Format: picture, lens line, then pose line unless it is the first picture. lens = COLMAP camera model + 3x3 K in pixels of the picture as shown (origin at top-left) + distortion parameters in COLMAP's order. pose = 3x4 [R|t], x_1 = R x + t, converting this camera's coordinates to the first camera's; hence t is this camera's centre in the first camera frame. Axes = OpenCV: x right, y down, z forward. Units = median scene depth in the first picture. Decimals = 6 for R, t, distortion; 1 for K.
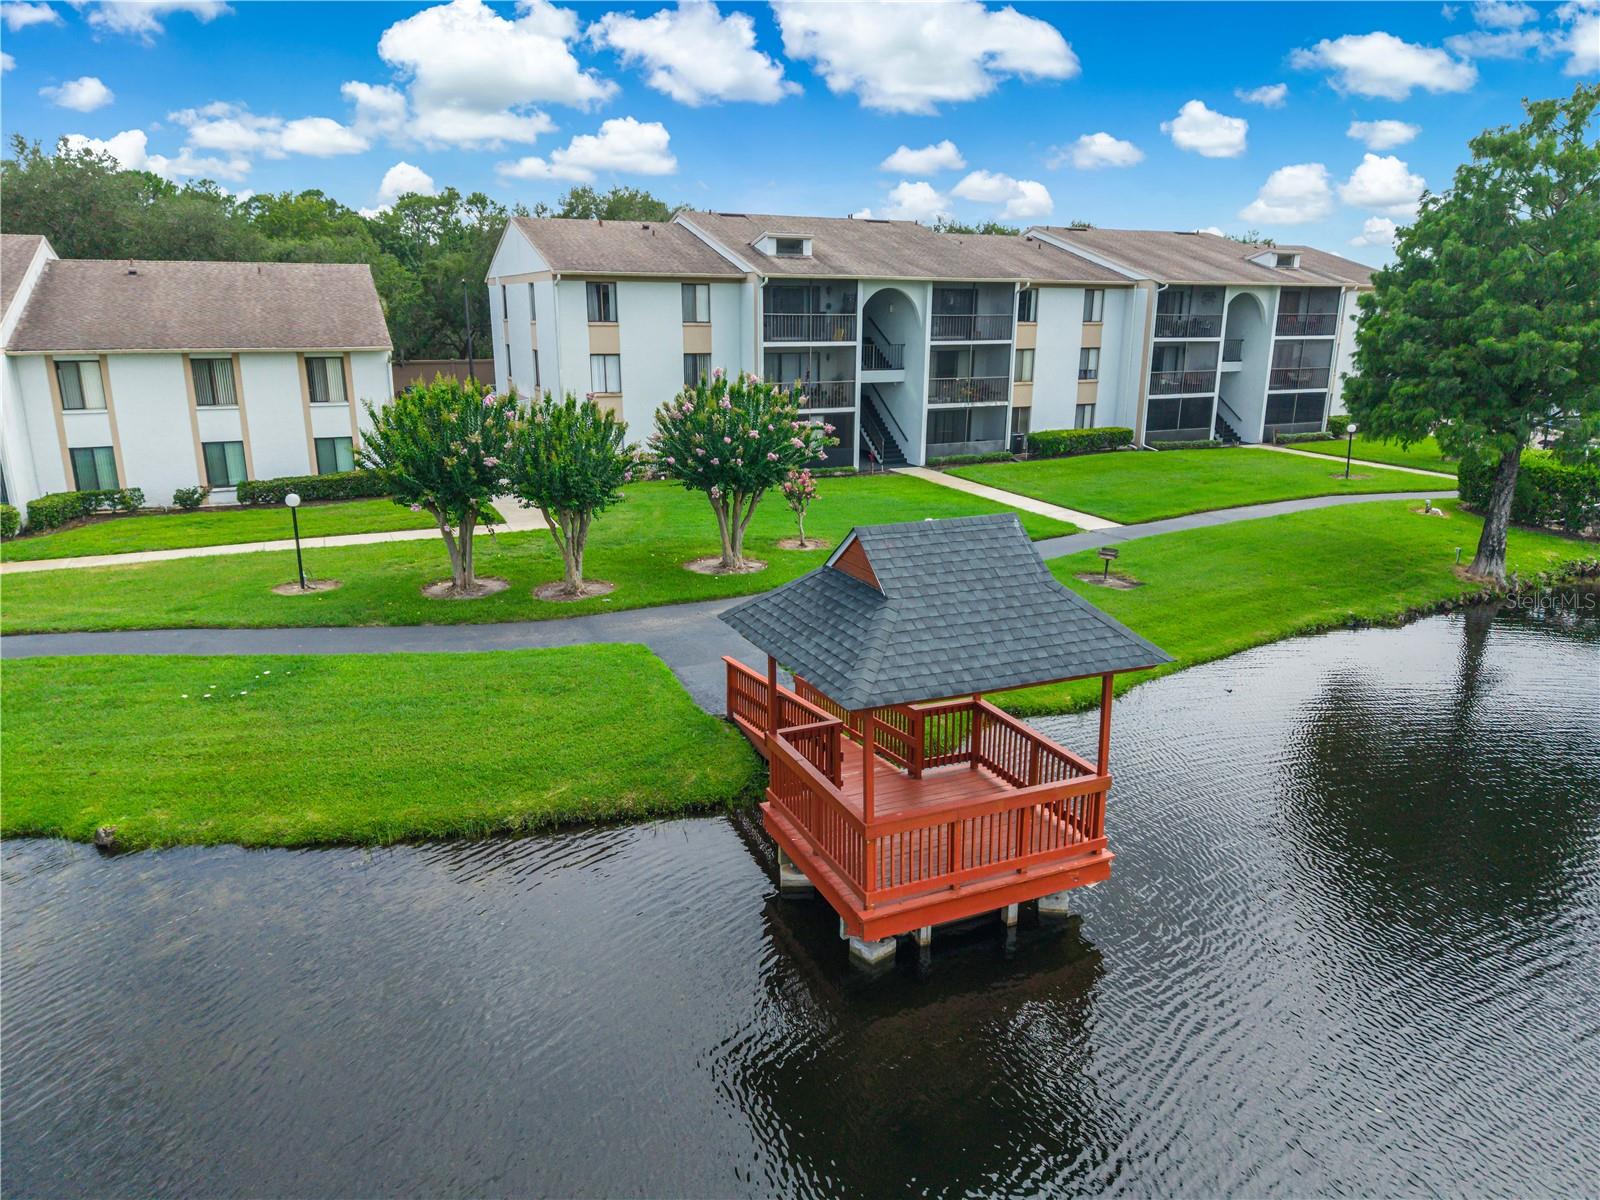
lens RADIAL K [[1086.6, 0, 800.0], [0, 1086.6, 600.0], [0, 0, 1]] dist [-0.000562, 0.001248]
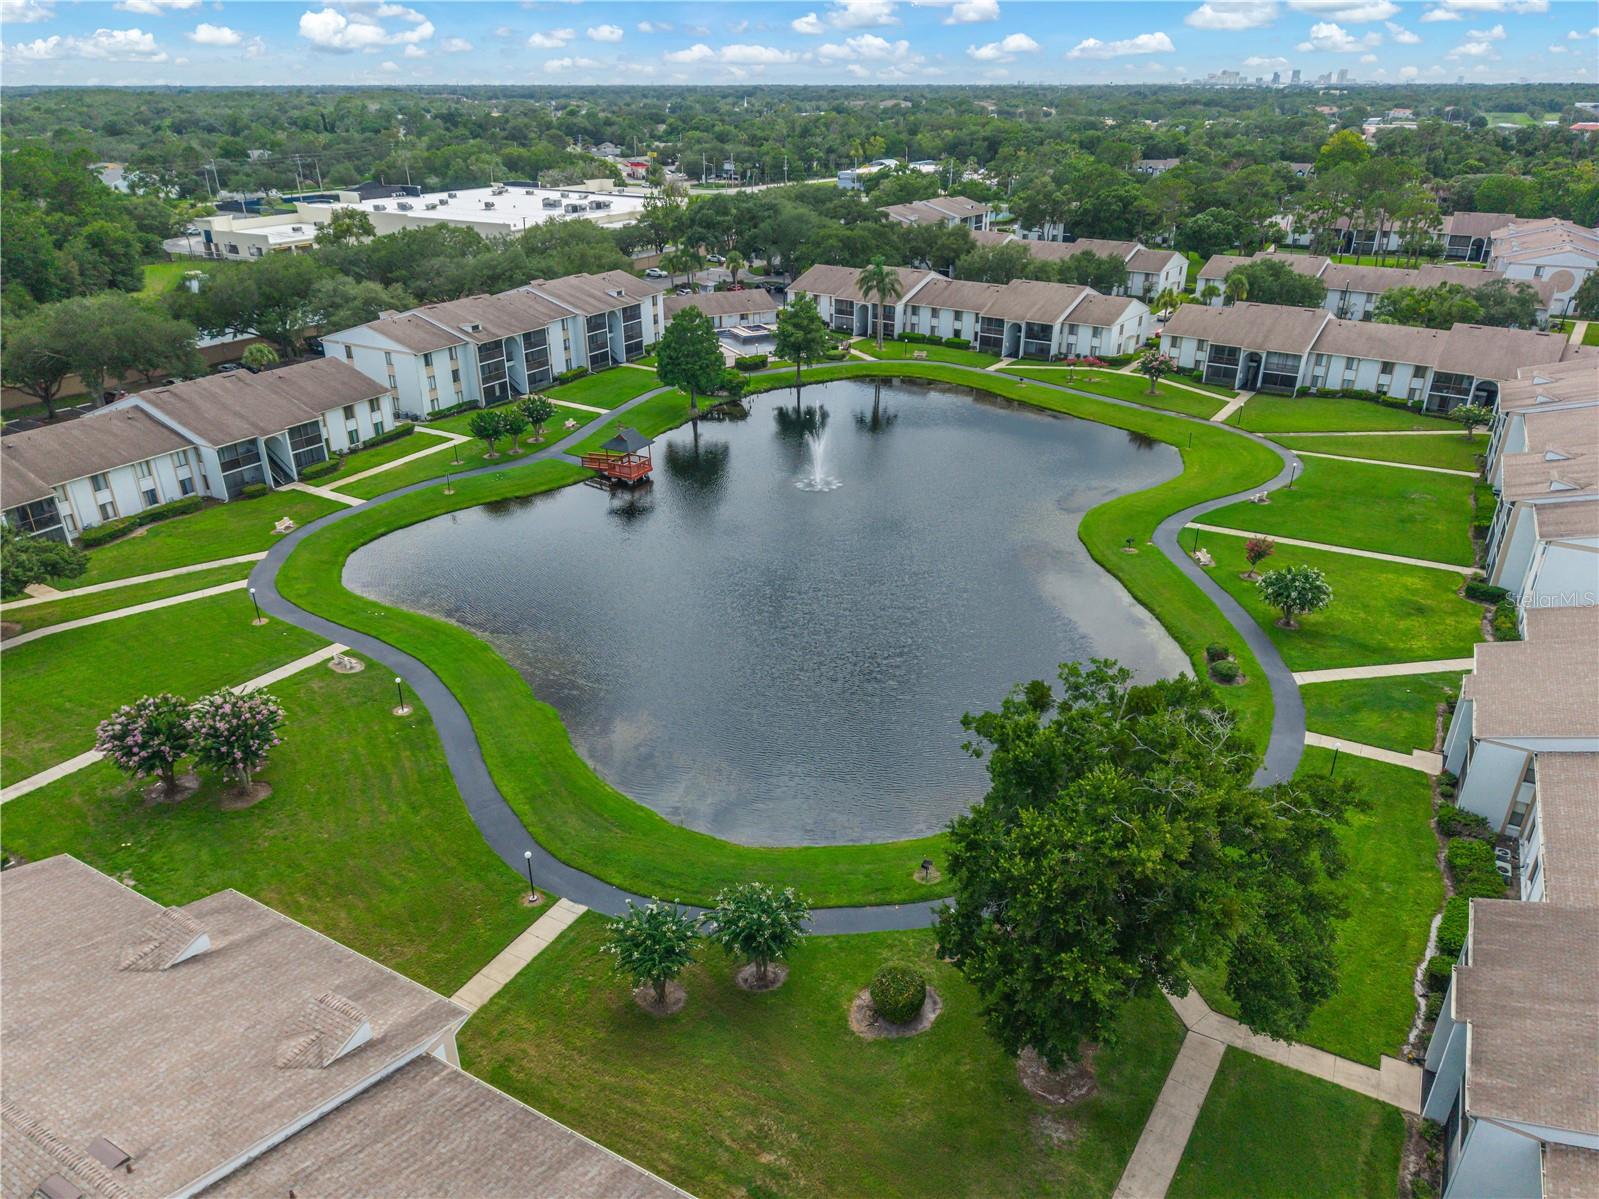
lens RADIAL K [[1085.9, 0, 799.5], [0, 1085.9, 599.5], [0, 0, 1]] dist [-0.000562, 0.001248]
pose [[0.812013, -0.256400, 0.524304, -1.081863], [0.158627, 0.961473, 0.224515, -0.149269], [-0.561670, -0.099140, 0.821400, -2.082669]]
